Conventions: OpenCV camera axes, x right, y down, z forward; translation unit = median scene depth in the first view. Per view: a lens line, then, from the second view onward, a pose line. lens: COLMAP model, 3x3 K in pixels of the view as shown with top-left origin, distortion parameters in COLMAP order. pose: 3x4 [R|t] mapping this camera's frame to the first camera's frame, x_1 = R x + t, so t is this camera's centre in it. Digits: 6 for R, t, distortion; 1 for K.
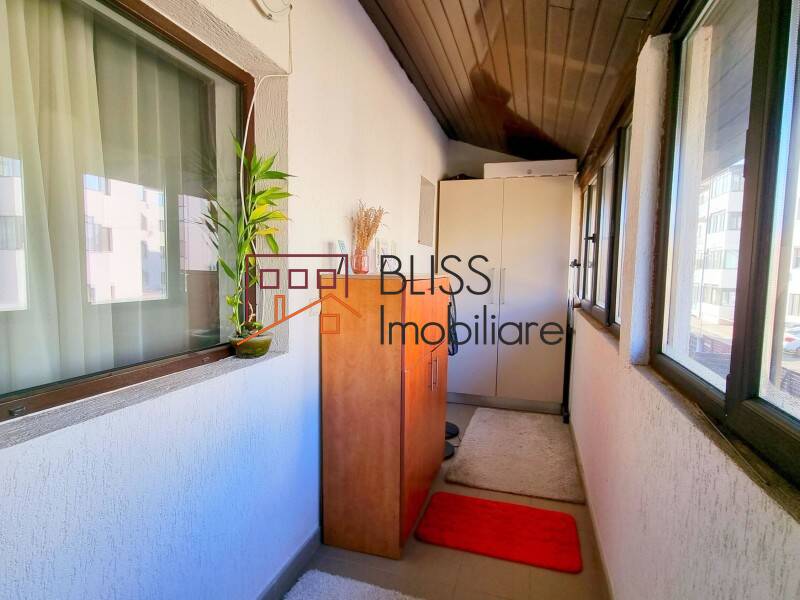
lens RADIAL K [[436.6, 0, 403.0], [0, 436.6, 302.2], [0, 0, 1]] dist [0.001697, -0.001473]
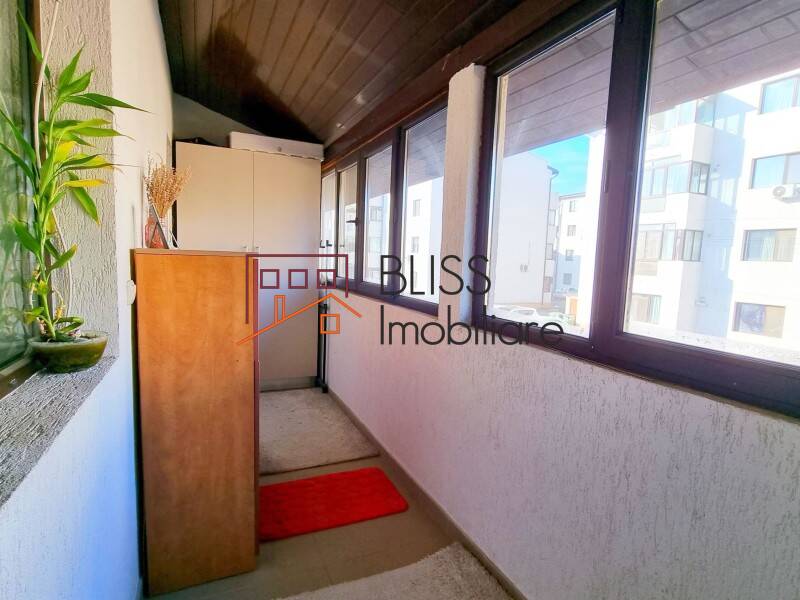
lens RADIAL K [[436.6, 0, 401.9], [0, 436.6, 301.3], [0, 0, 1]] dist [0.001697, -0.001473]
pose [[0.748838, -0.055967, 0.660386, -0.268506], [0.027259, 0.998186, 0.053684, -0.000996], [-0.662193, -0.022199, 0.749005, 0.108332]]
